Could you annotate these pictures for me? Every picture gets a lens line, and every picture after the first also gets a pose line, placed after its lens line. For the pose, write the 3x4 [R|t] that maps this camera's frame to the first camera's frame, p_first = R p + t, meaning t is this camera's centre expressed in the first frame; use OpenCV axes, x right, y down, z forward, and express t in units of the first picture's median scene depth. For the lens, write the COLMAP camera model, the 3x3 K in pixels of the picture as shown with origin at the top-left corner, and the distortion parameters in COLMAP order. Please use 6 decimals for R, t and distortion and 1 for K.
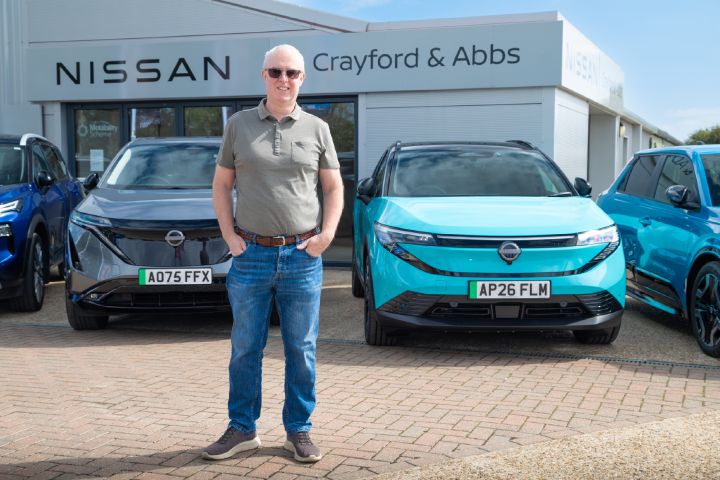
lens RADIAL K [[973.3, 0, 365.3], [0, 973.3, 242.8], [0, 0, 1]] dist [0.097387, 0.072478]
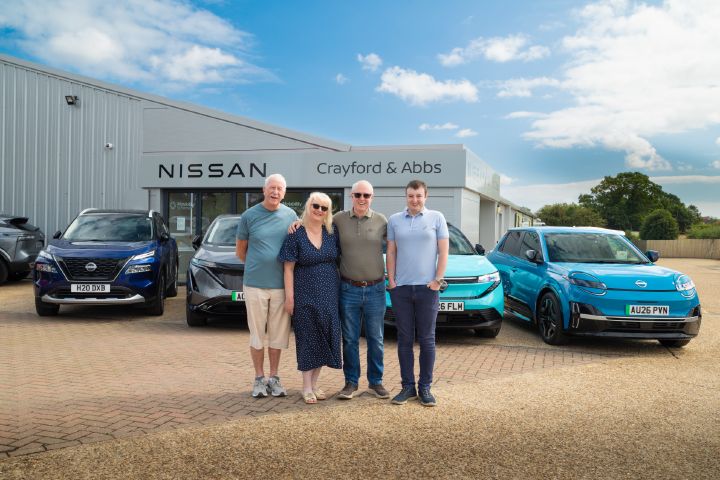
lens RADIAL K [[661.8, 0, 355.8], [0, 661.8, 241.6], [0, 0, 1]] dist [-0.018023, 0.091504]
pose [[0.998769, 0.018752, 0.045926, -0.039387], [-0.016413, 0.998574, -0.050790, -0.004108], [-0.046813, 0.049974, 0.997653, -0.127749]]
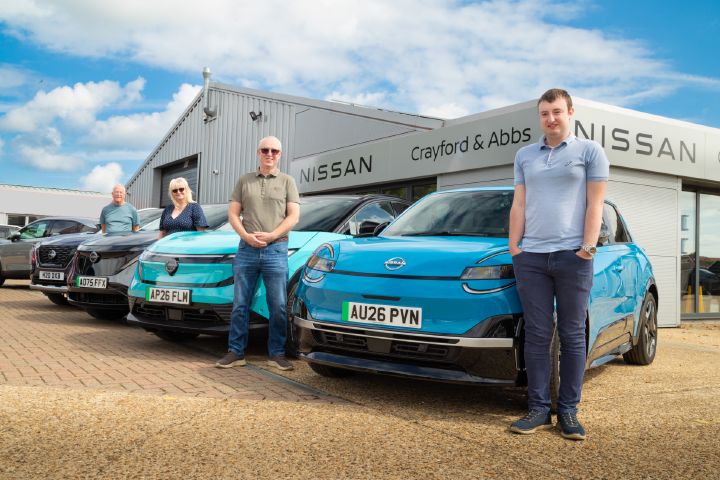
lens RADIAL K [[694.5, 0, 343.9], [0, 694.5, 237.5], [0, 0, 1]] dist [0.003066, 0.015747]
pose [[0.789582, 0.004848, -0.613626, 0.474984], [-0.077783, 0.992694, -0.092245, 0.021101], [0.608695, 0.120565, 0.784190, 0.235128]]
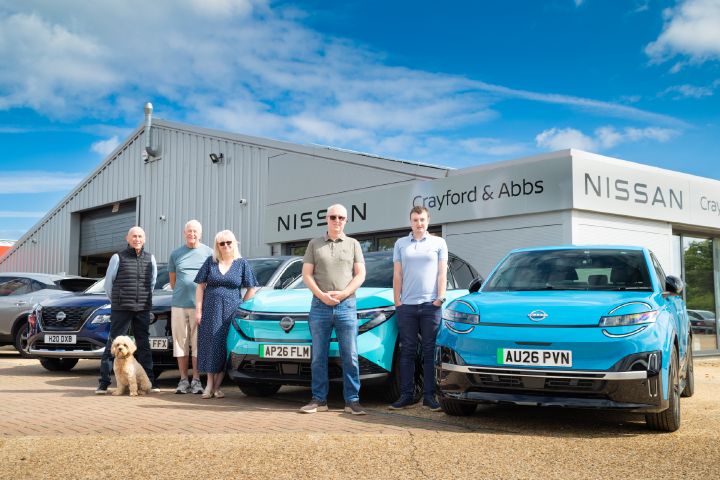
lens RADIAL K [[807.1, 0, 360.0], [0, 807.1, 240.0], [0, 0, 1]] dist [0.048546, 0.020961]
pose [[0.876809, -0.042496, -0.478957, 0.426572], [-0.034480, 0.987966, -0.150780, 0.033105], [0.479601, 0.148719, 0.864792, 0.031533]]
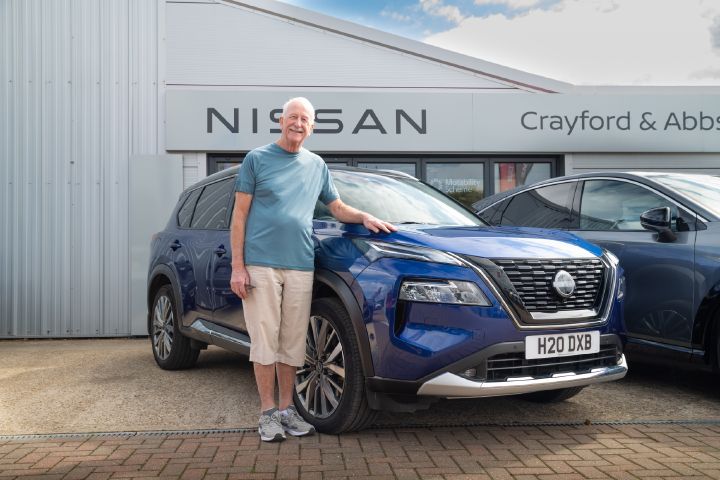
lens RADIAL K [[722.1, 0, 360.0], [0, 722.1, 240.0], [0, 0, 1]] dist [0.031704, 0.031675]
pose [[0.913207, 0.008204, 0.407413, -0.524454], [0.033388, 0.994929, -0.094873, -0.001022], [-0.406125, 0.100241, 0.908303, 0.437795]]
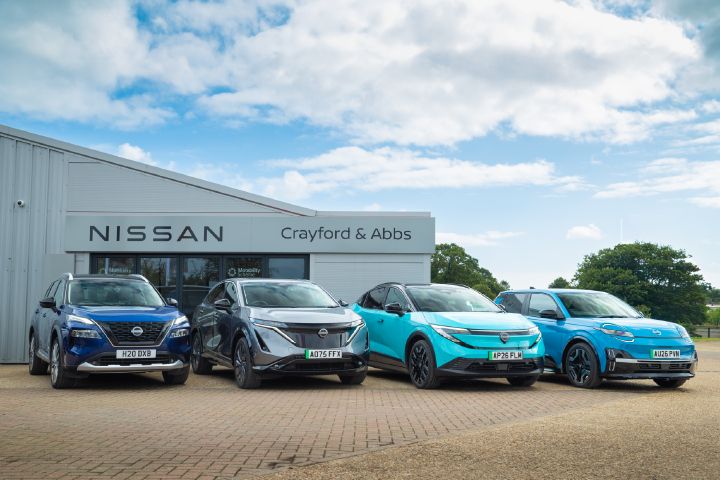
lens RADIAL K [[807.1, 0, 360.0], [0, 807.1, 240.0], [0, 0, 1]] dist [0.048546, 0.020961]
pose [[0.940999, 0.037019, 0.336378, -0.397159], [0.016899, 0.987618, -0.155966, 0.037300], [-0.337987, 0.152448, 0.928722, -0.286451]]
